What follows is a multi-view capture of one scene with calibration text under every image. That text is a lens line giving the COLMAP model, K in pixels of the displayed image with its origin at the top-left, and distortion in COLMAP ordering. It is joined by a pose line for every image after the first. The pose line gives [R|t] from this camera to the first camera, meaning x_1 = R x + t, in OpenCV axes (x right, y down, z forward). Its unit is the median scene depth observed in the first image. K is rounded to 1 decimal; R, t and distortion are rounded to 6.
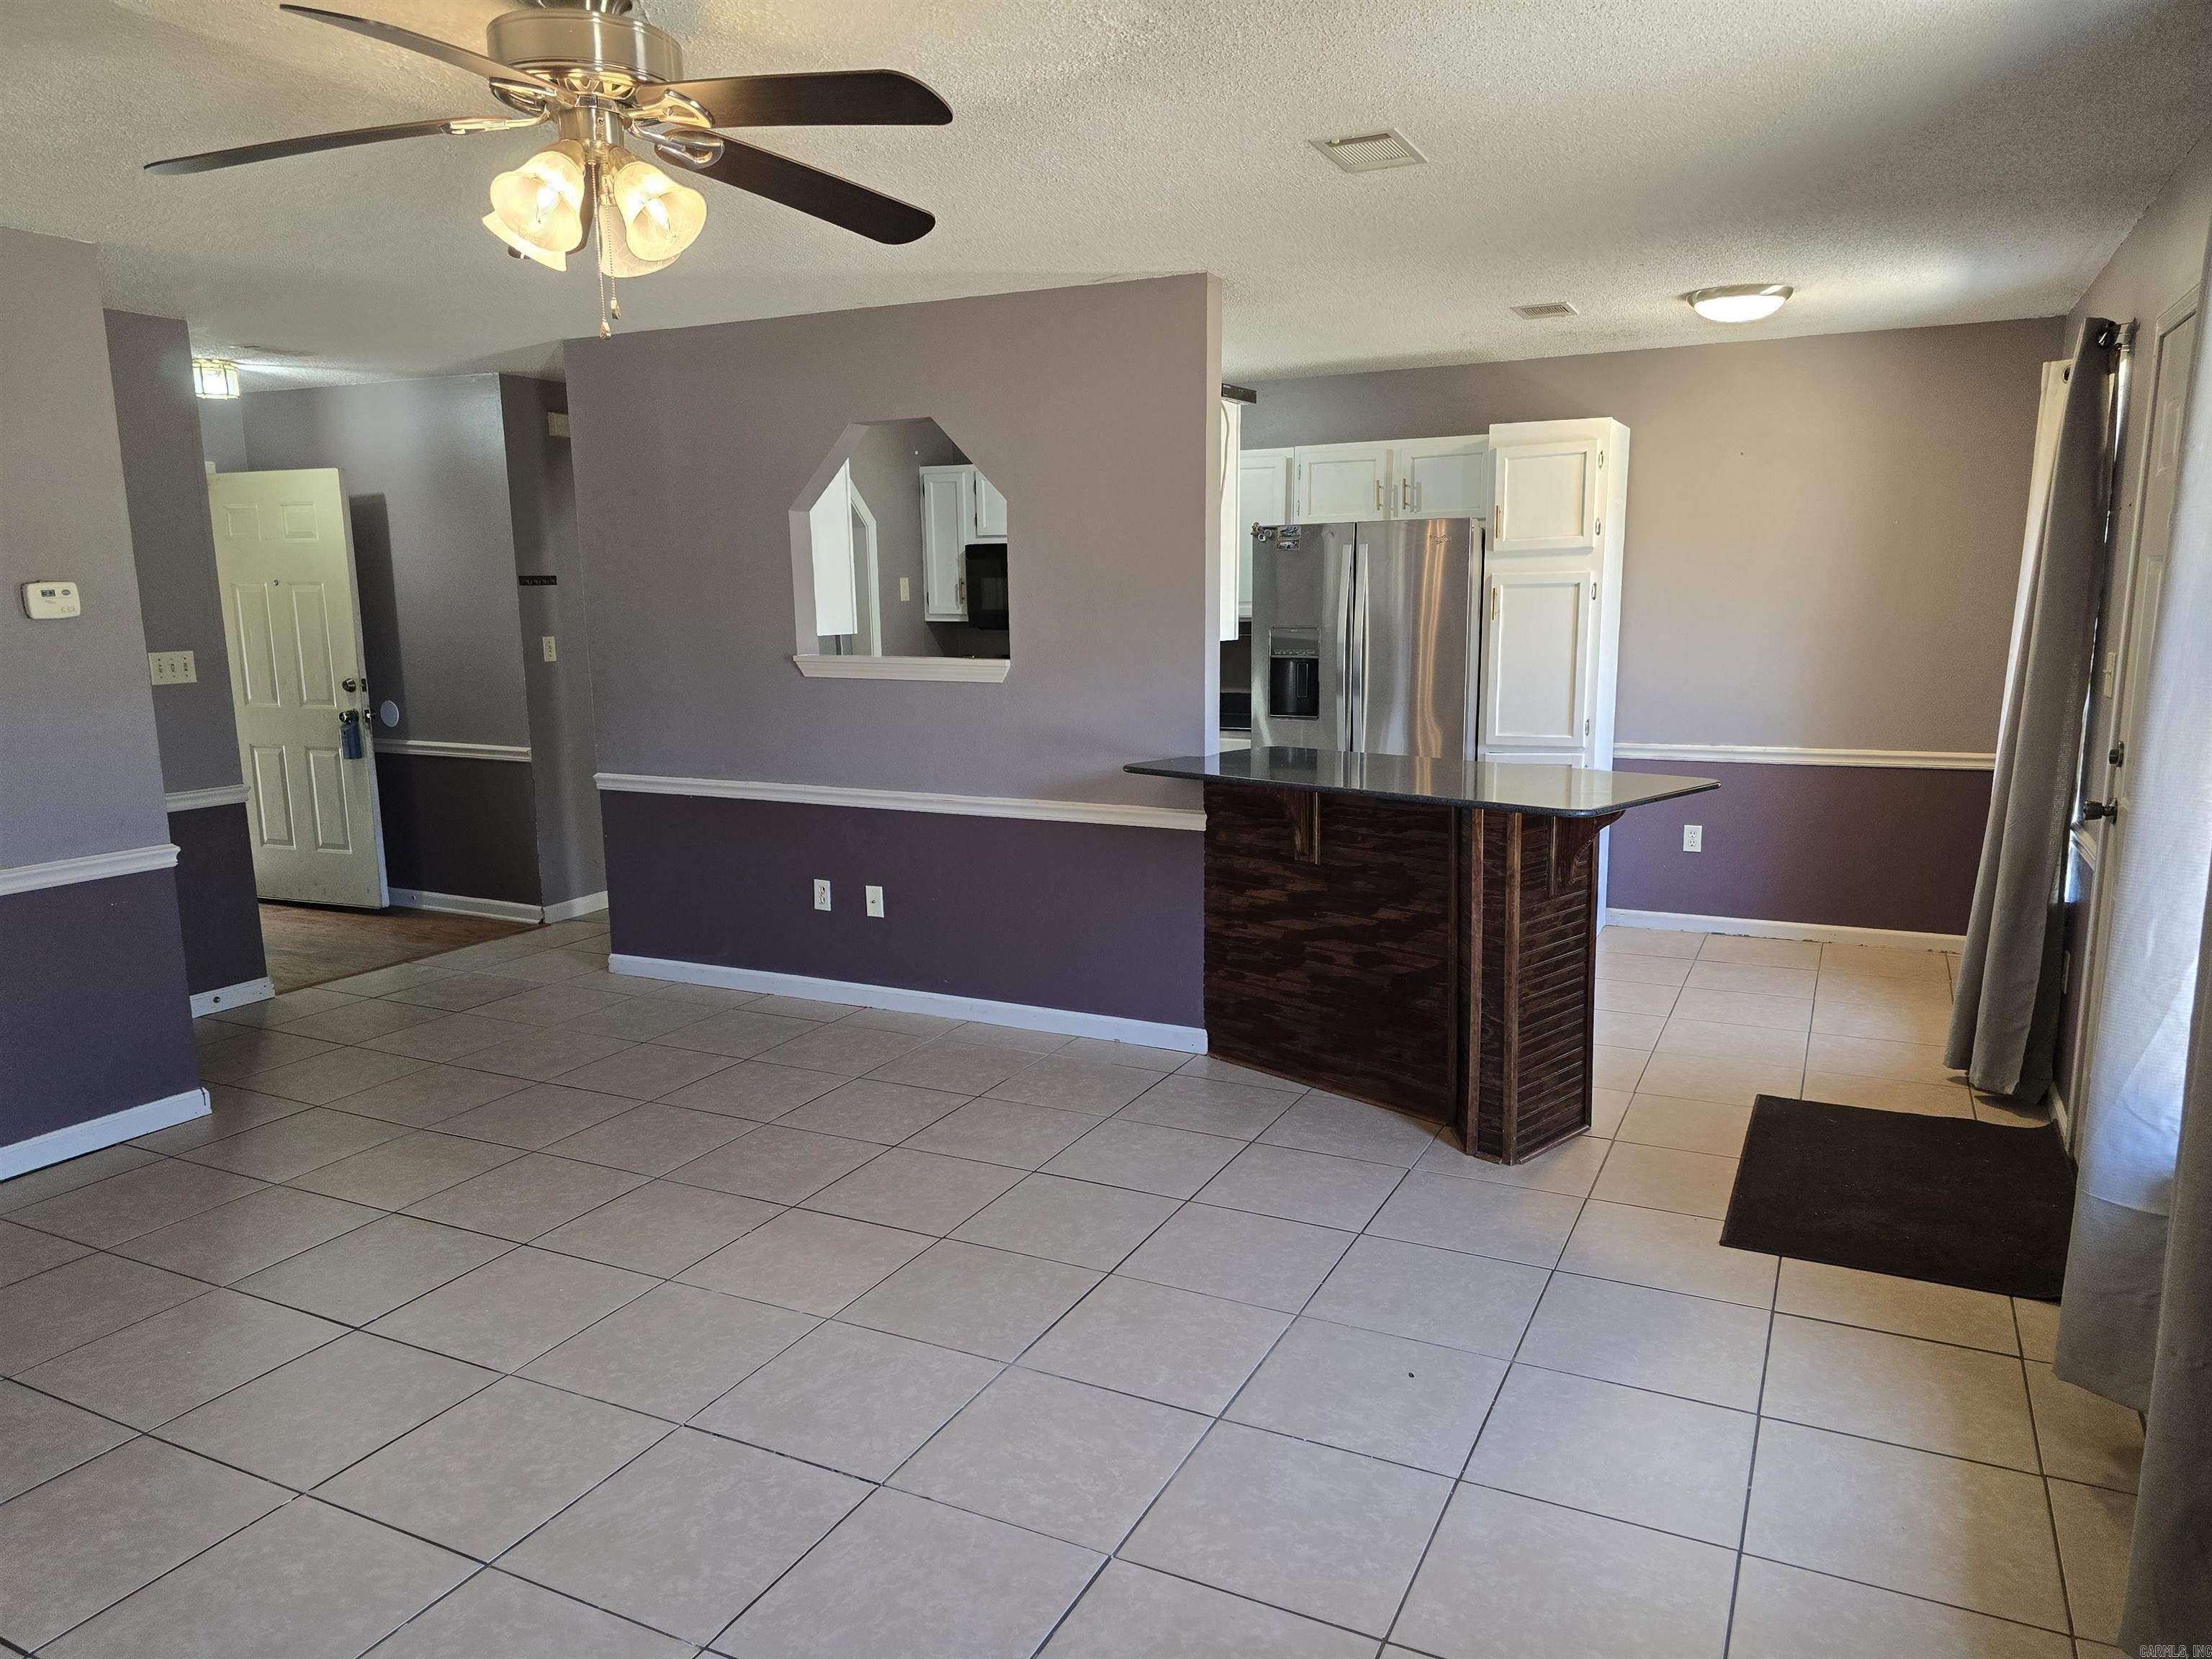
lens RADIAL K [[1490.6, 0, 1109.0], [0, 1490.6, 843.5], [0, 0, 1]] dist [0.062627, -0.058143]
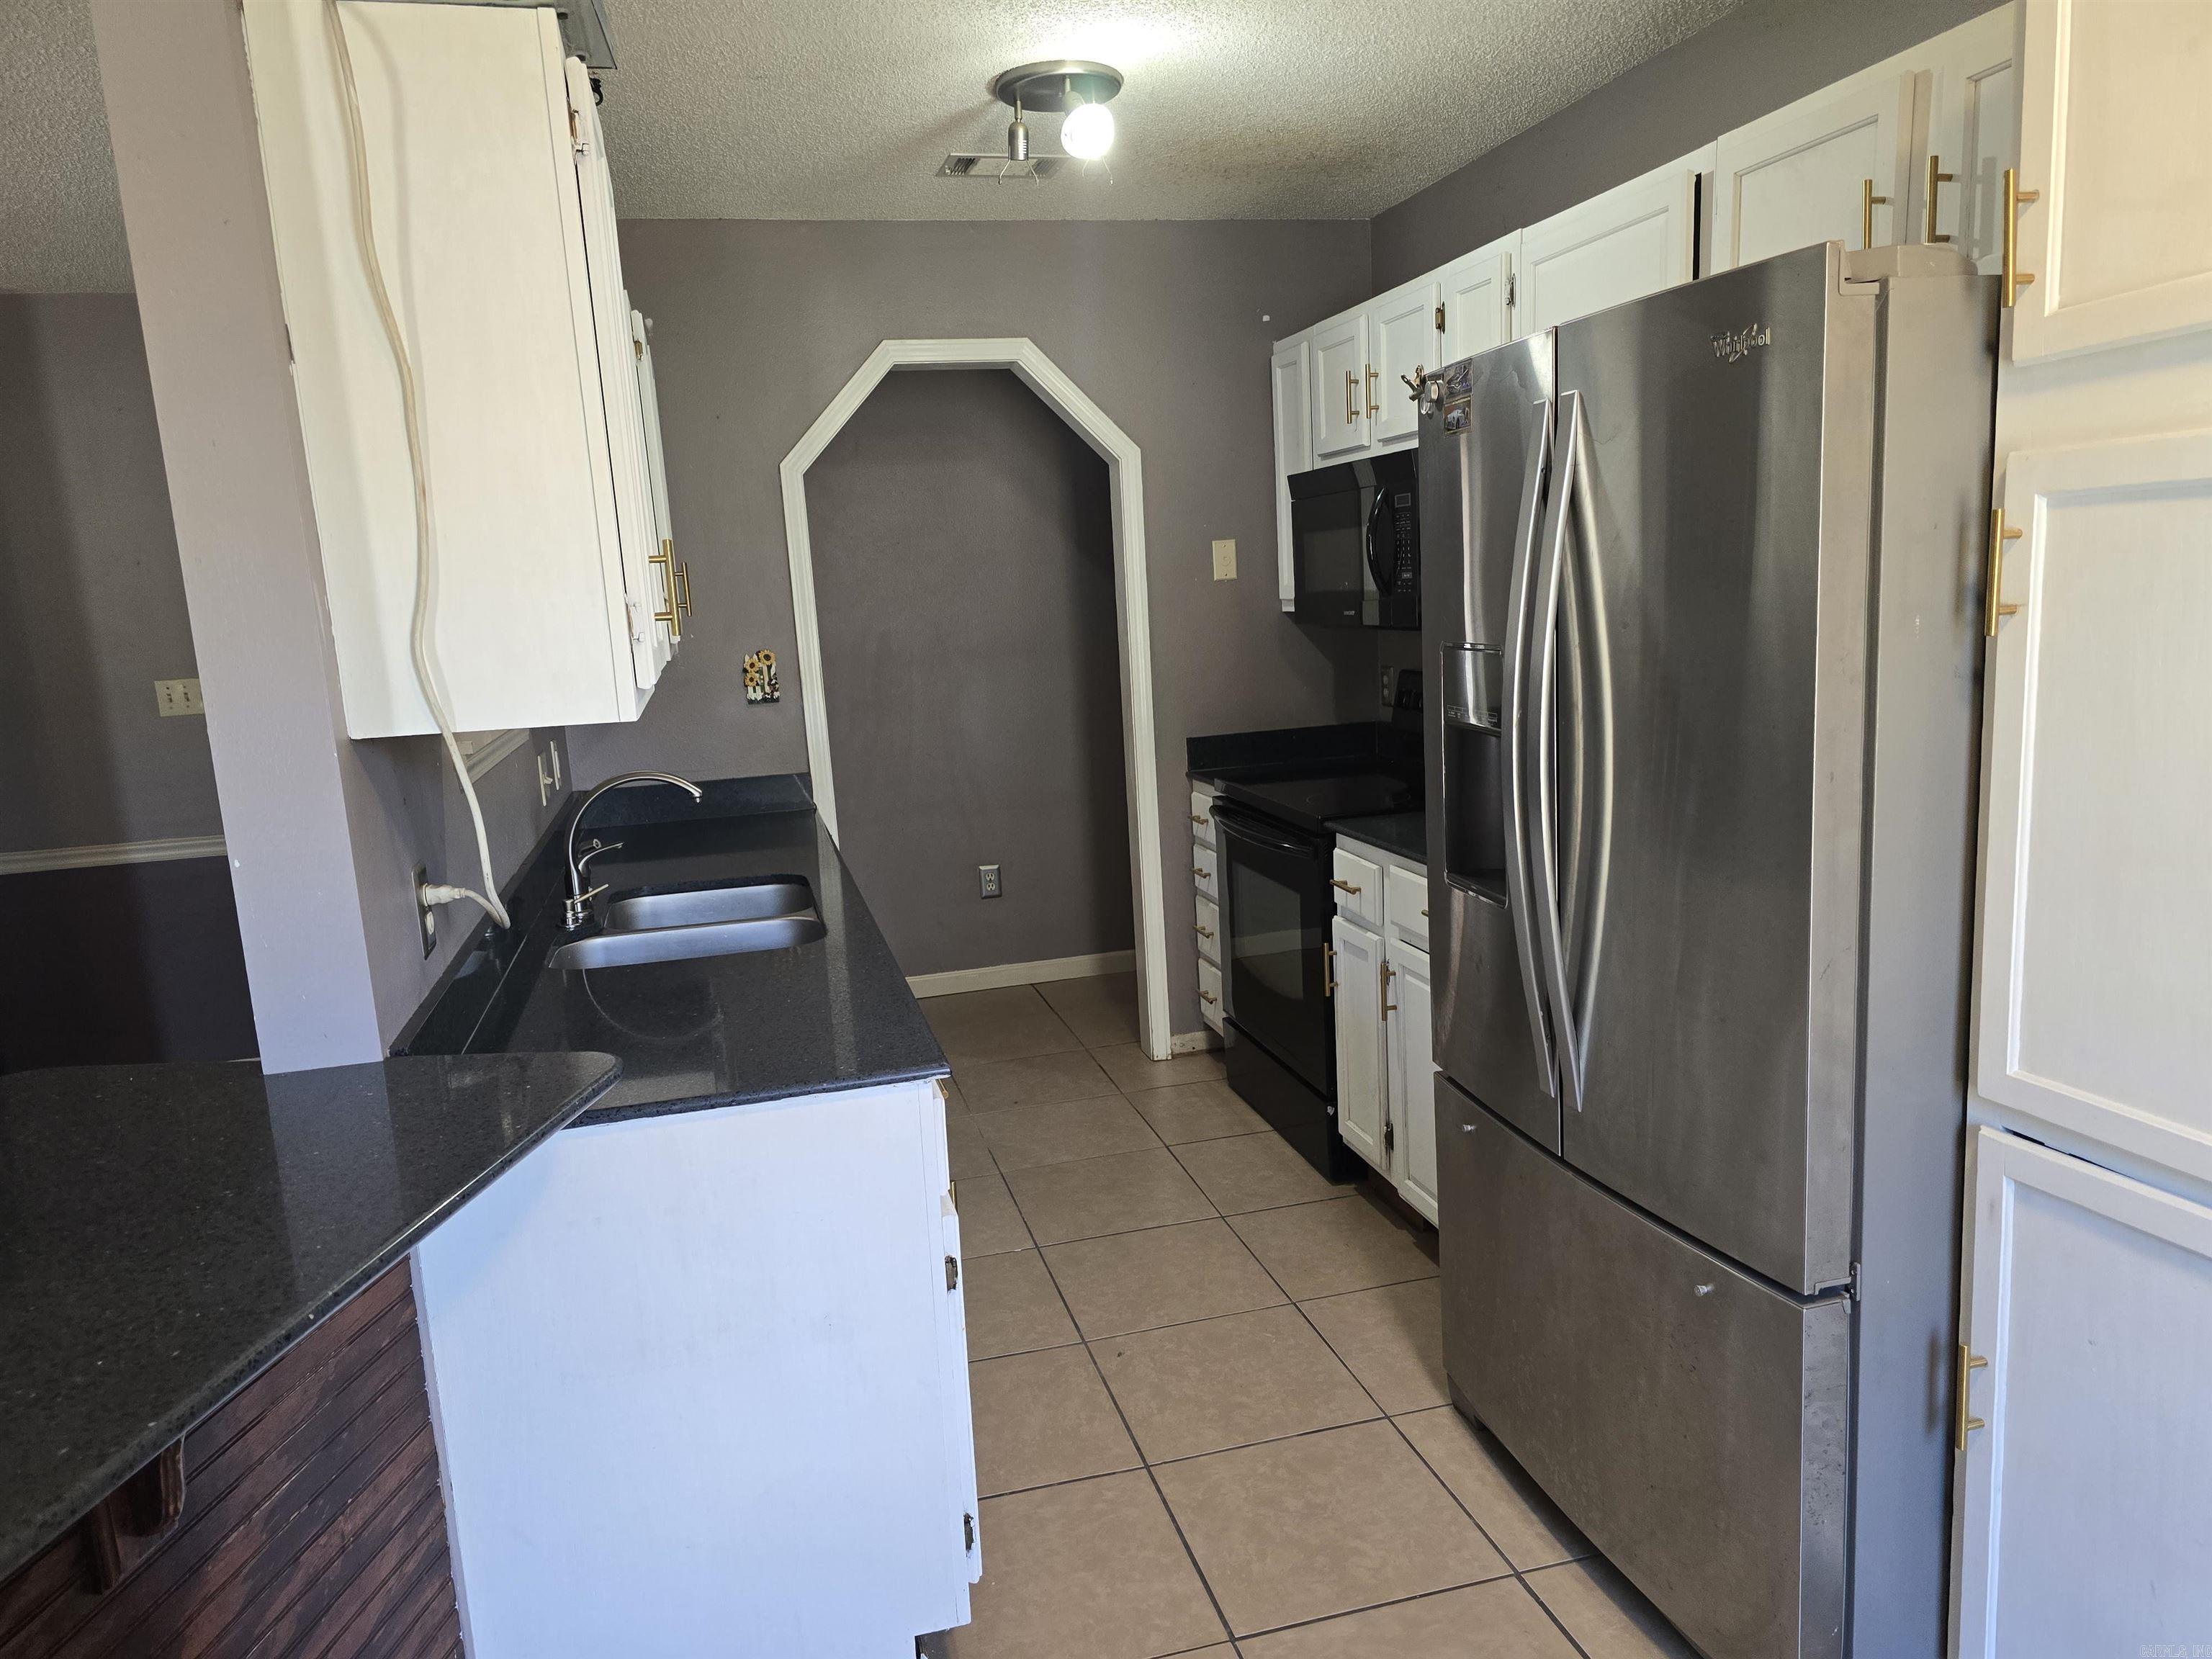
lens RADIAL K [[1490.6, 0, 1124.9], [0, 1490.6, 842.8], [0, 0, 1]] dist [0.062627, -0.058143]
pose [[0.657070, 0.106674, -0.746244, 0.311124], [-0.081869, 0.994180, 0.070030, -0.104795], [0.749371, 0.015080, 0.661979, 0.628071]]
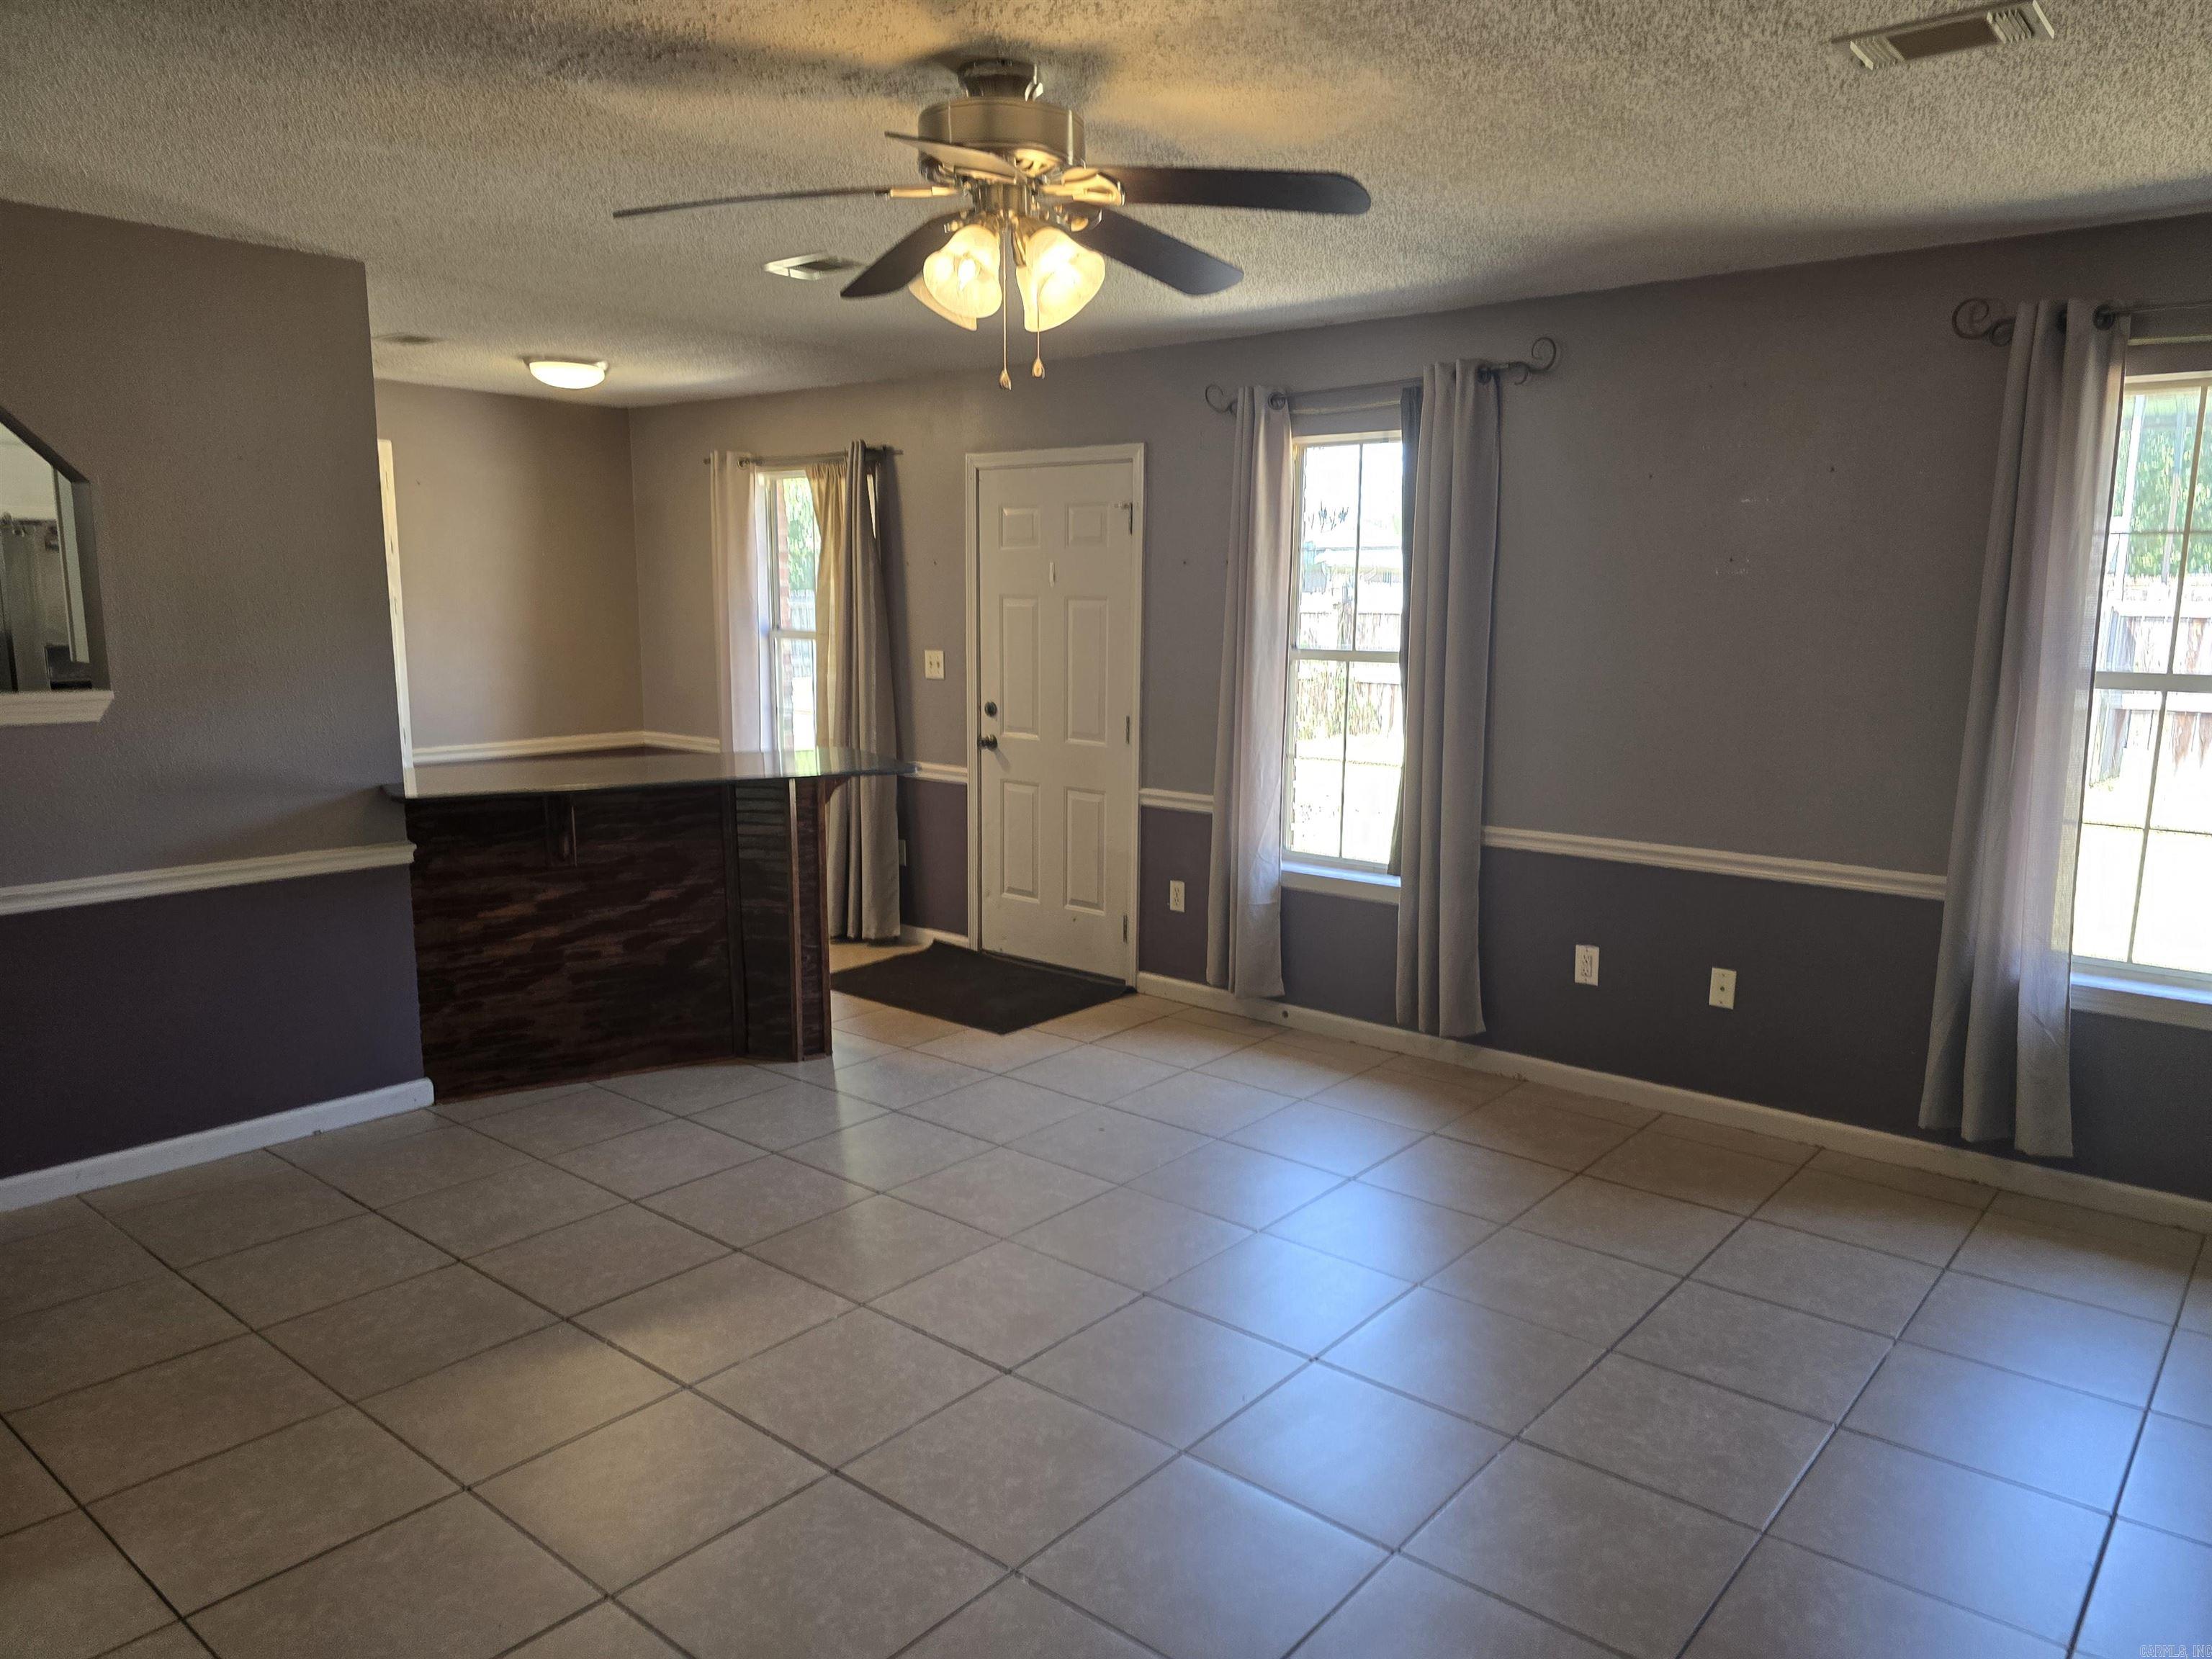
lens RADIAL K [[1490.6, 0, 1109.2], [0, 1490.6, 819.9], [0, 0, 1]] dist [0.062627, -0.058143]
pose [[0.235474, -0.130321, 0.963104, -0.770074], [0.154981, 0.983323, 0.095165, -0.059805], [-0.959444, 0.126854, 0.251744, 0.371357]]
